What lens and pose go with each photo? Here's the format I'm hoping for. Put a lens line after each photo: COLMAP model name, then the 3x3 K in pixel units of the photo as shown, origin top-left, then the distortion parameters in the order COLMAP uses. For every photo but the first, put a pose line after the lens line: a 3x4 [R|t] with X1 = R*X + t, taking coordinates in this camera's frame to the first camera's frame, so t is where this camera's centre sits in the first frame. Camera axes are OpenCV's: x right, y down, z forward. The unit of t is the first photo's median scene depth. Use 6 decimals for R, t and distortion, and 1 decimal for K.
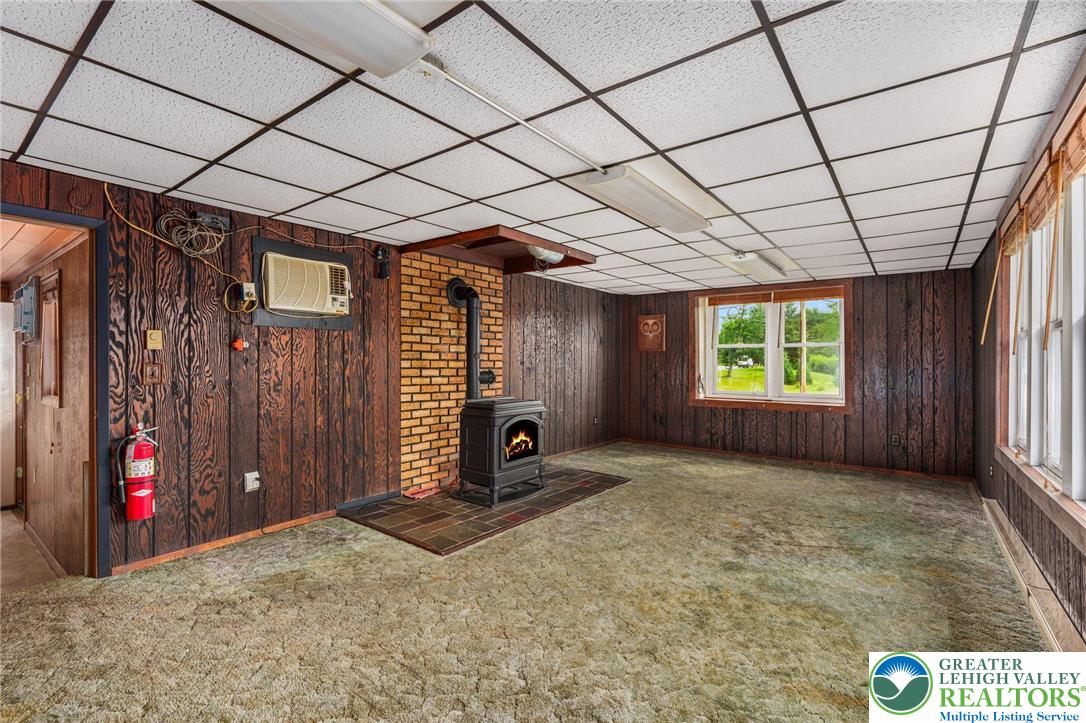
lens RADIAL K [[490.2, 0, 543.0], [0, 490.2, 360.9], [0, 0, 1]] dist [-0.005746, -0.000192]
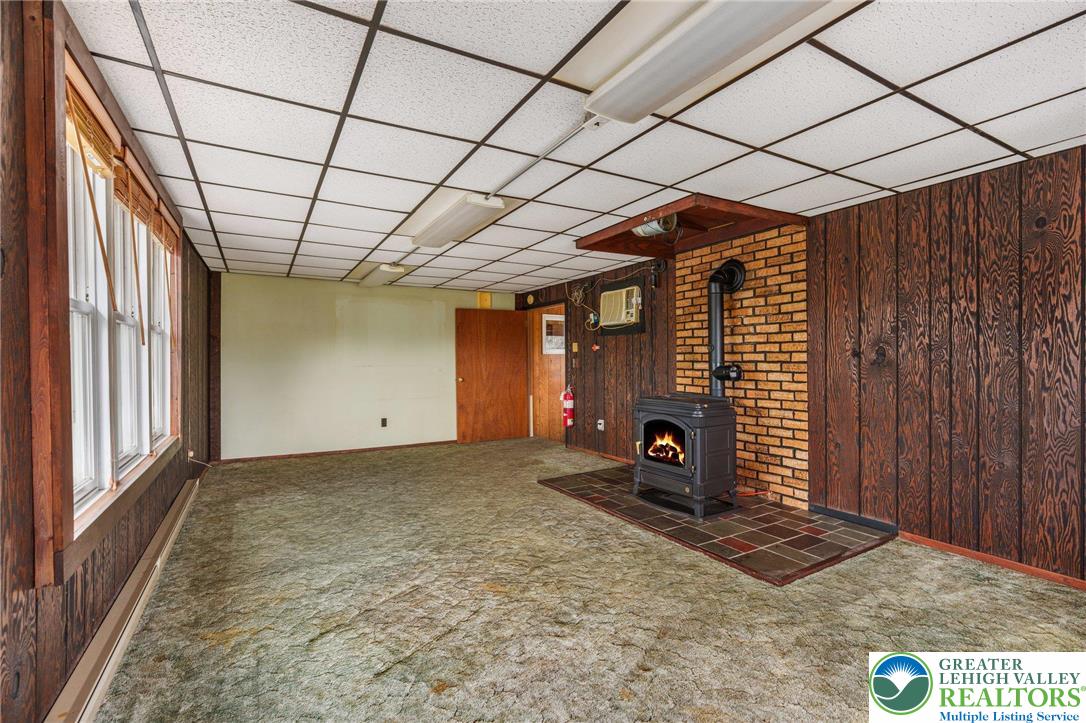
lens RADIAL K [[490.2, 0, 543.2], [0, 490.2, 363.8], [0, 0, 1]] dist [-0.005746, -0.000192]
pose [[-0.378726, 0.009866, -0.925456, 0.844120], [0.011427, 0.999917, 0.005984, 0.010137], [0.925438, -0.008309, -0.378807, 1.114974]]
